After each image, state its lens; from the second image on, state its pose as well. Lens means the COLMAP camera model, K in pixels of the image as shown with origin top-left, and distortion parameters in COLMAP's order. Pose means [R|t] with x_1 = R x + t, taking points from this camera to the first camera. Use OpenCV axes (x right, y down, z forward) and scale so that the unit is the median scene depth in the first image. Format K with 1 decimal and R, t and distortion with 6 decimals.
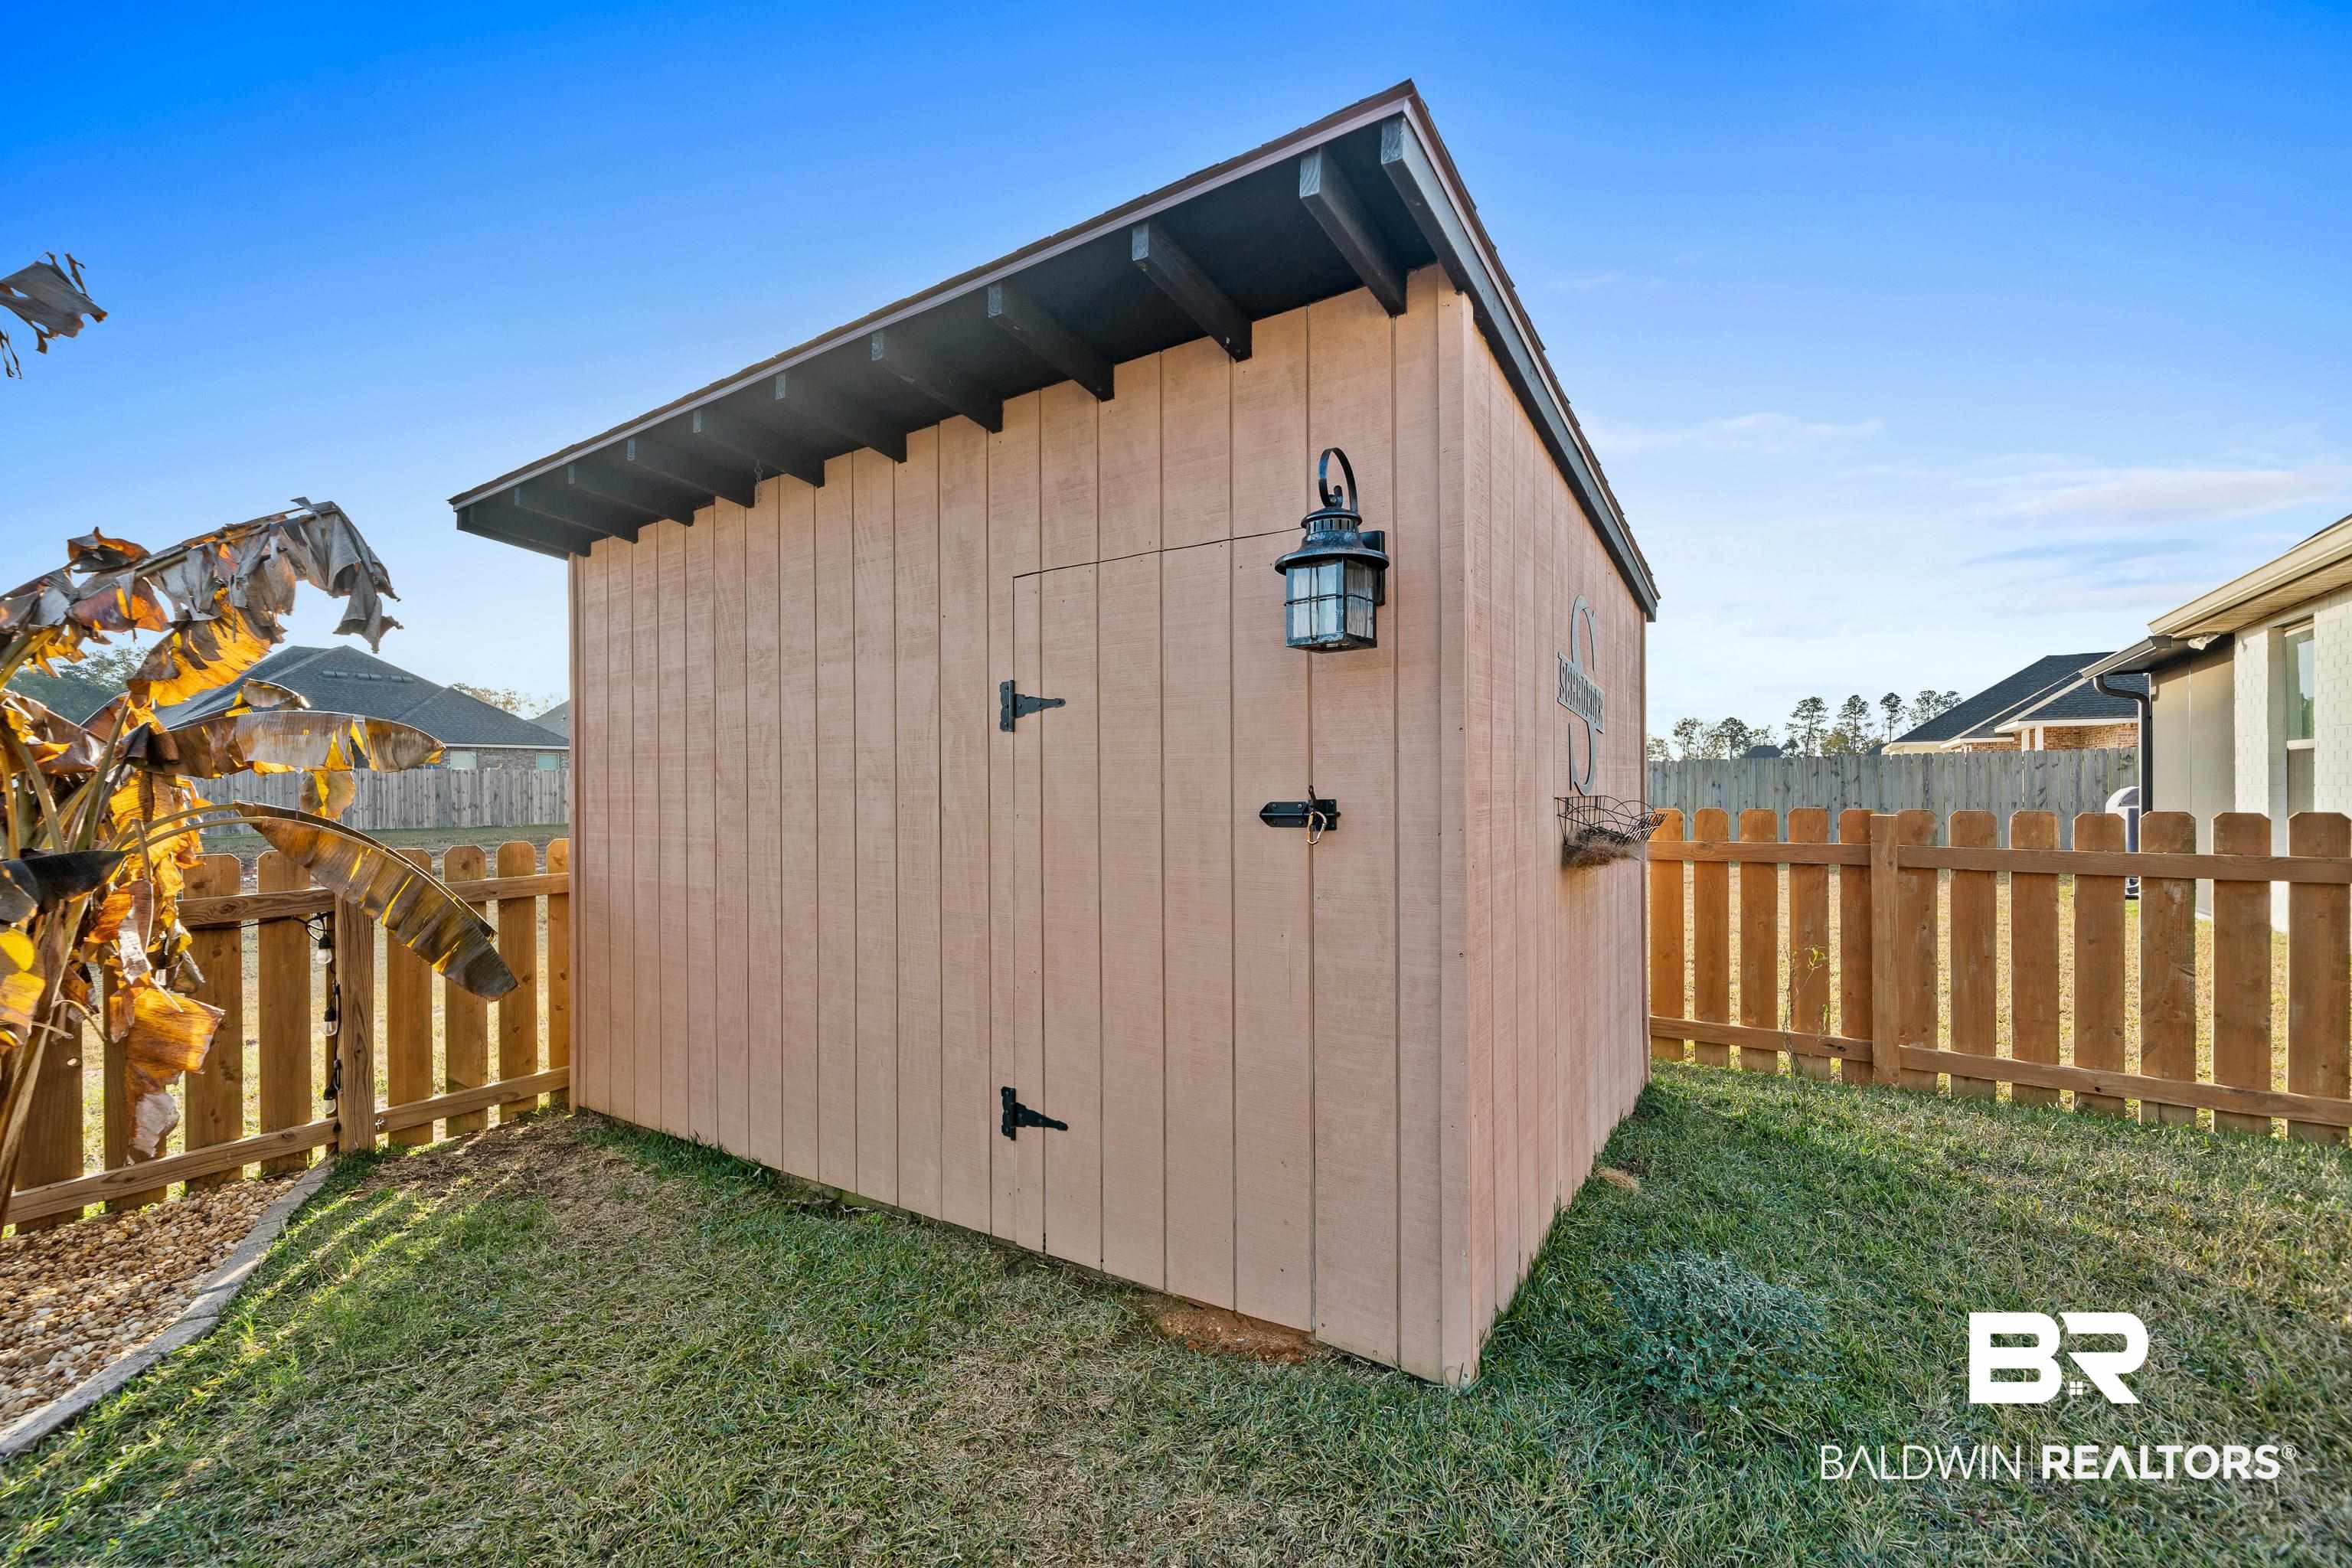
lens RADIAL K [[986.4, 0, 1175.7], [0, 986.4, 798.0], [0, 0, 1]] dist [-0.000046, 0.000385]
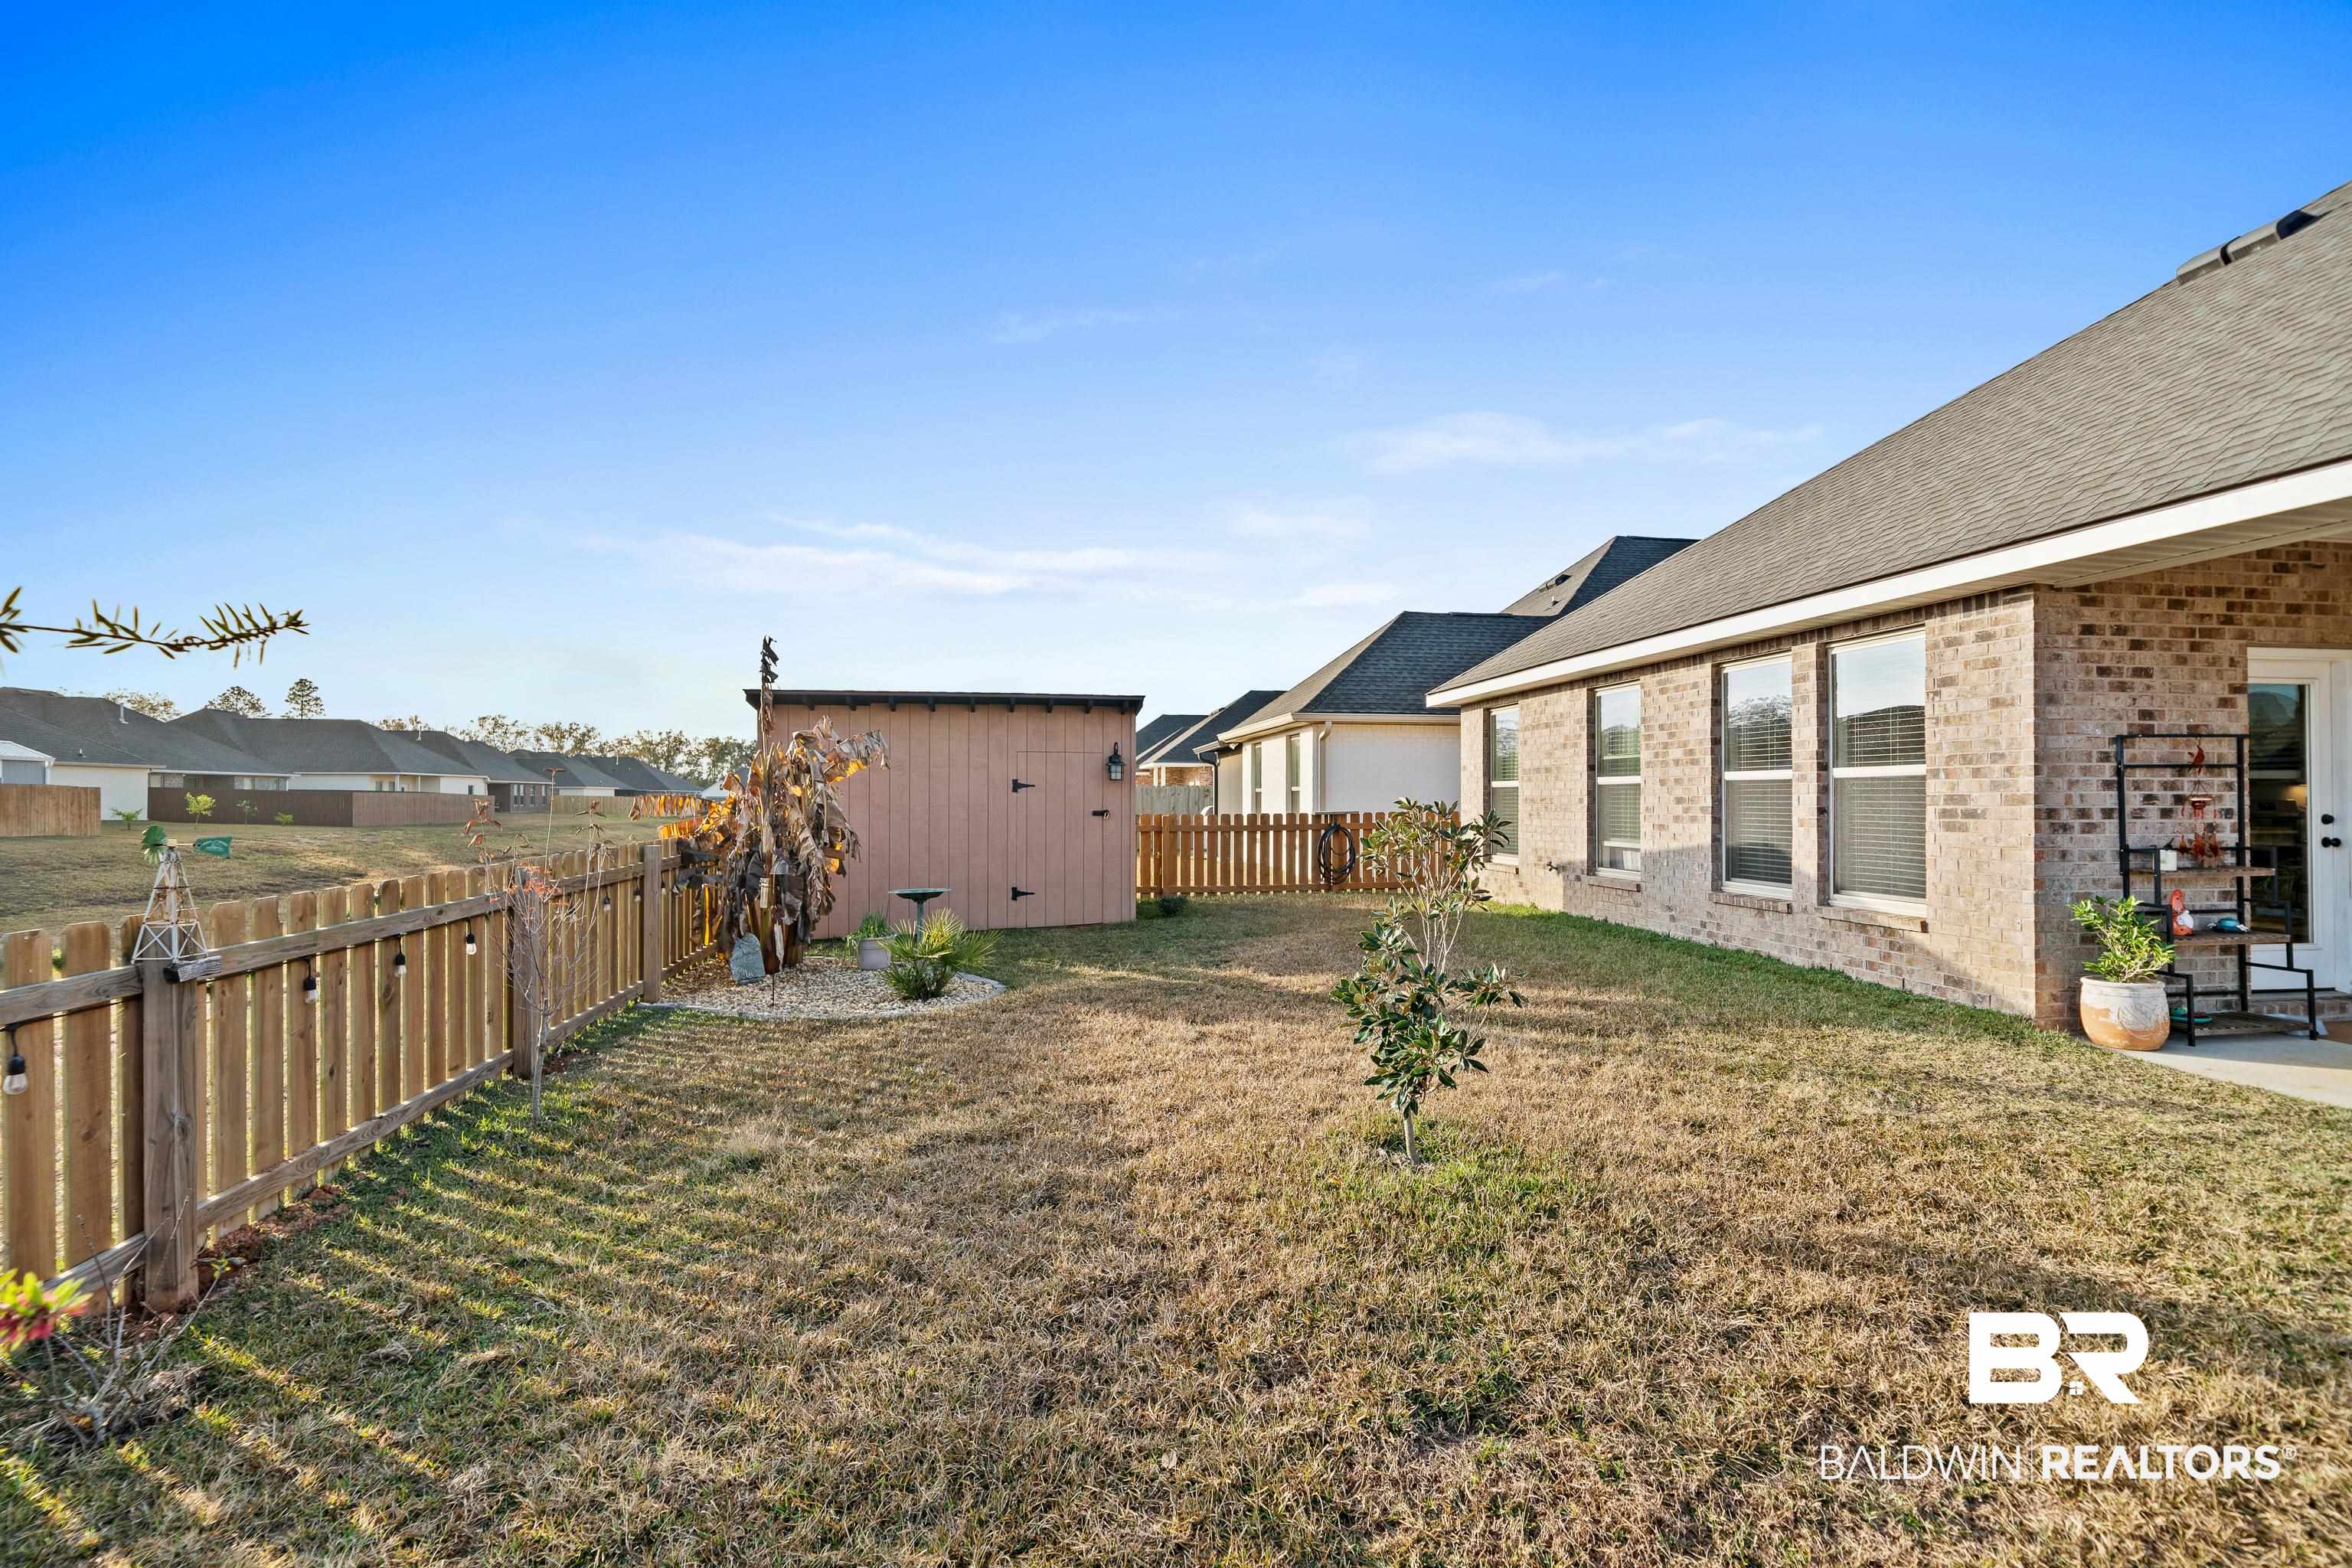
lens RADIAL K [[1059.6, 0, 1166.3], [0, 1059.6, 787.2], [0, 0, 1]] dist [0.002658, 0.000789]
pose [[0.736655, 0.011375, 0.676174, -2.384474], [0.004901, 0.999742, -0.022158, 0.005068], [-0.676252, 0.019637, 0.736409, -2.281164]]
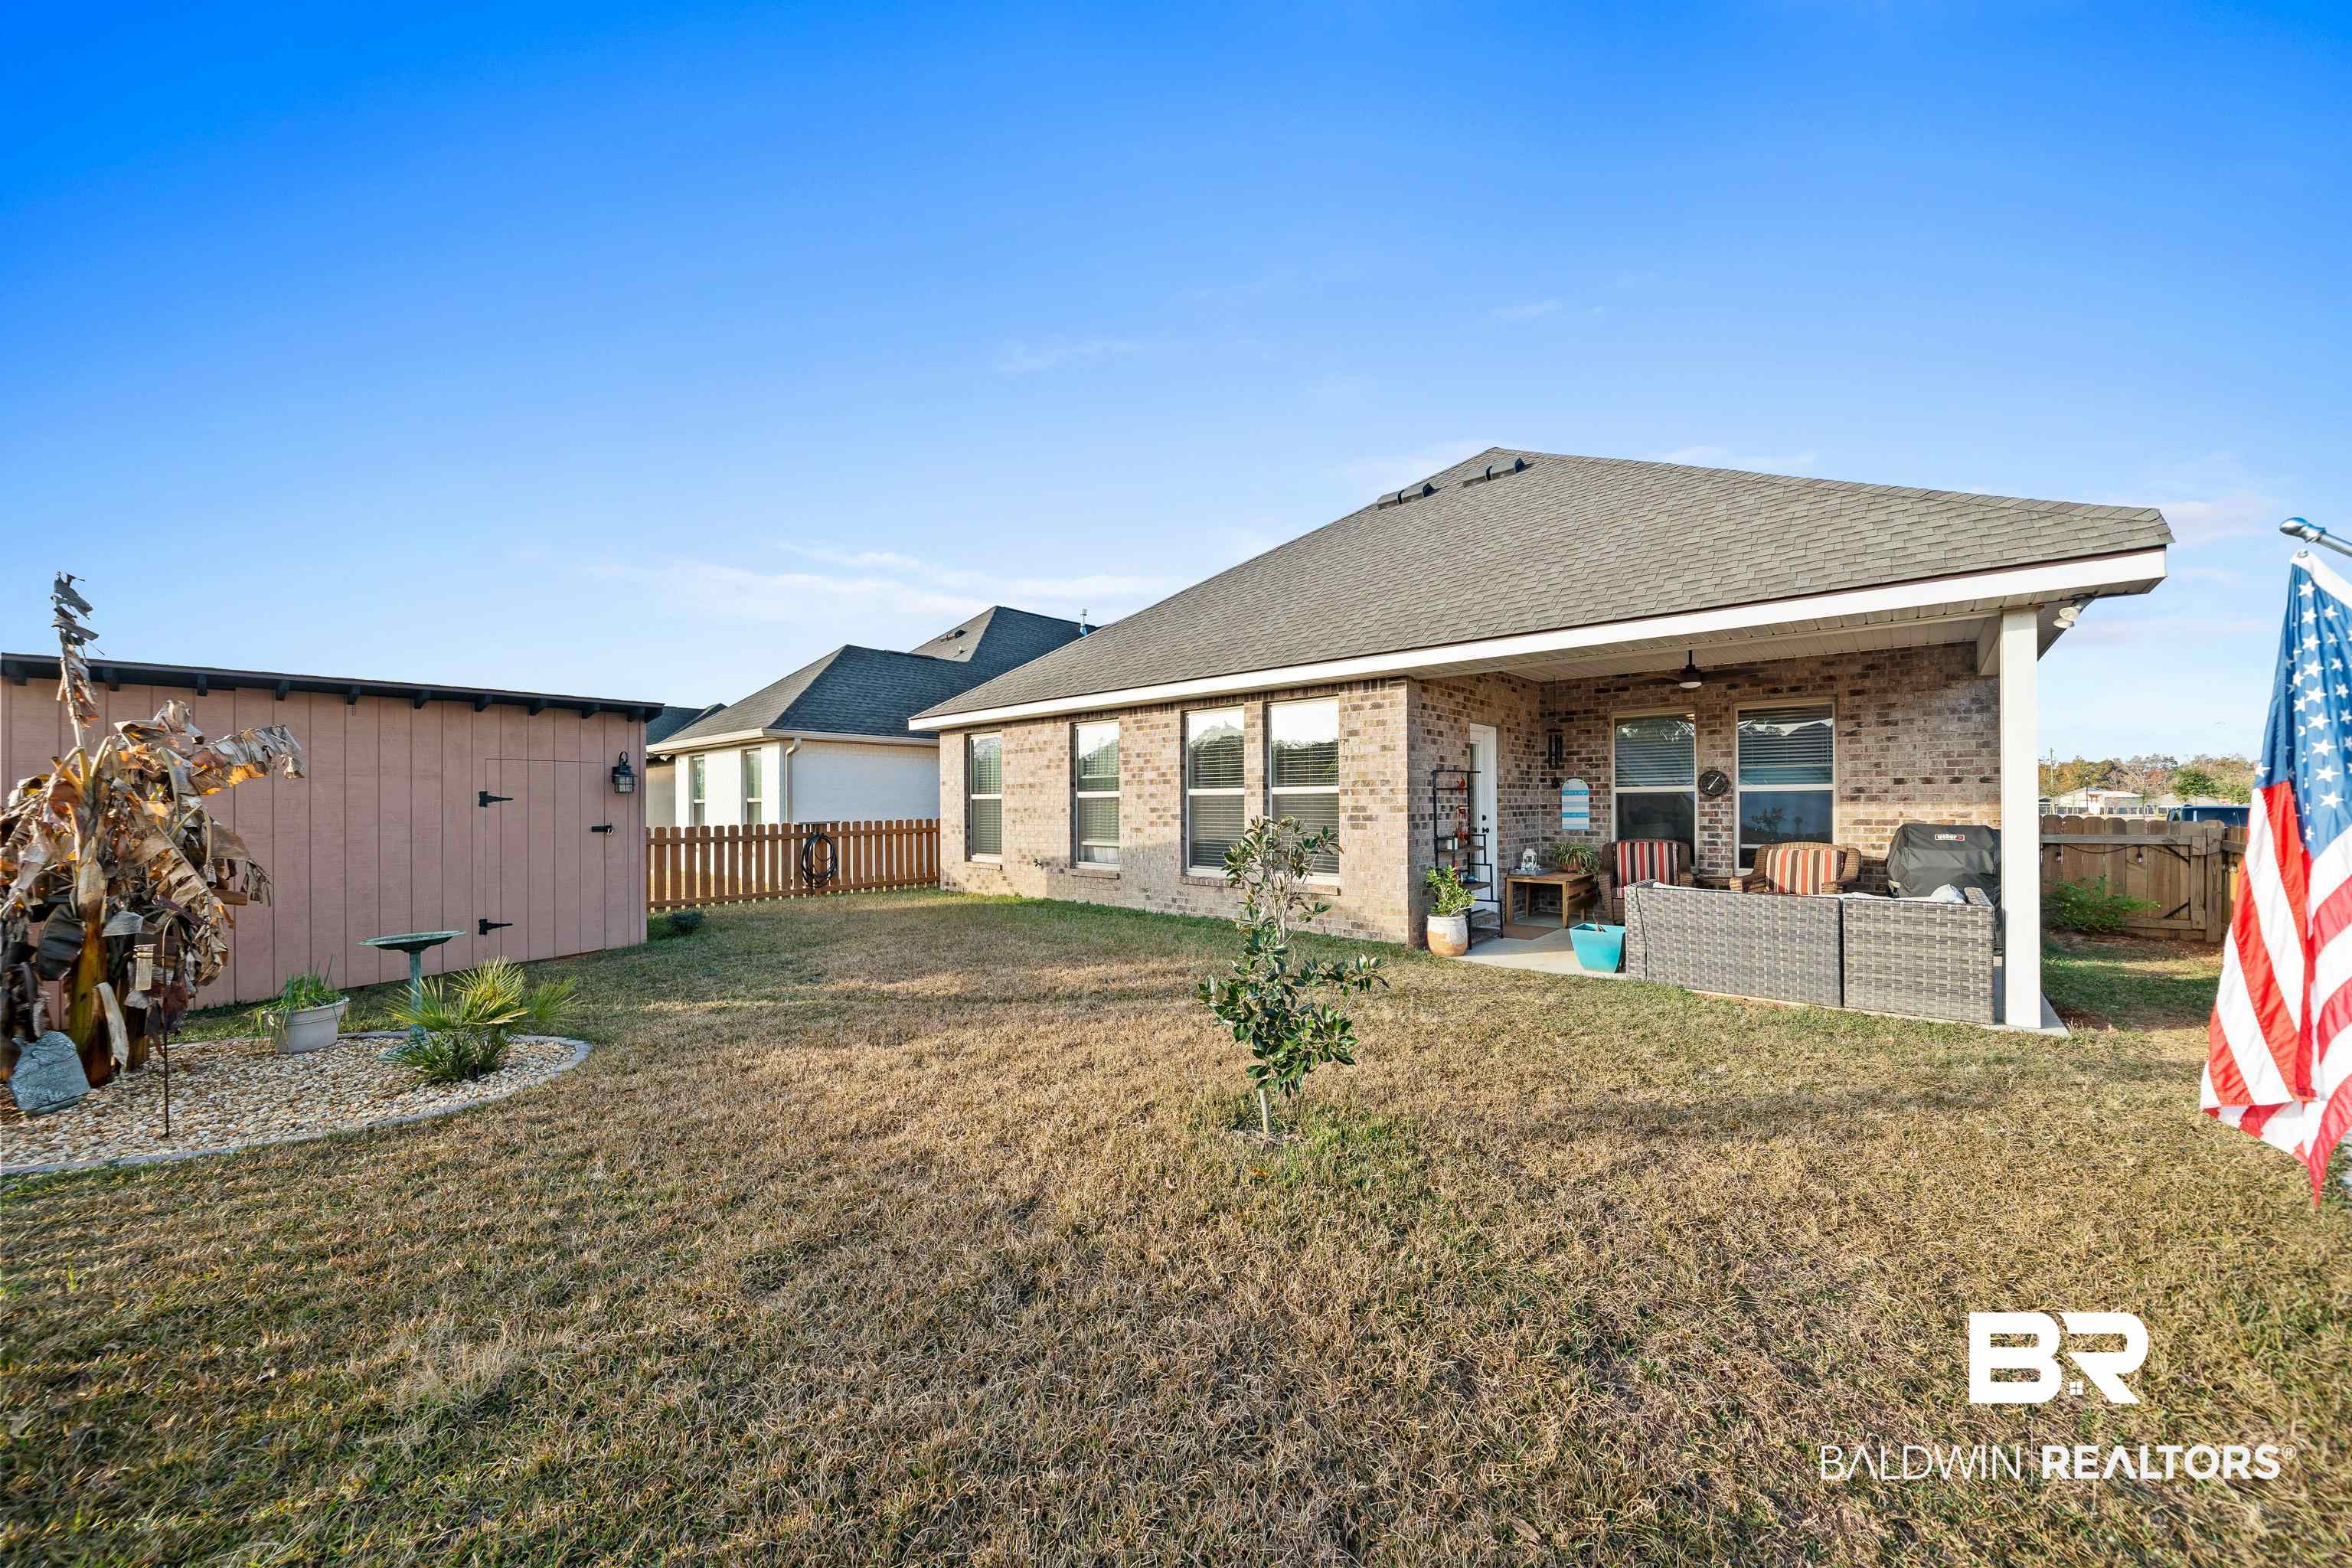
lens RADIAL K [[840.7, 0, 1177.9], [0, 840.7, 799.0], [0, 0, 1]] dist [-0.000969, -0.000070]
pose [[0.129793, 0.008611, 0.991504, -2.466995], [0.017271, 0.999791, -0.010944, -0.023653], [-0.991391, 0.018545, 0.129617, -1.514985]]
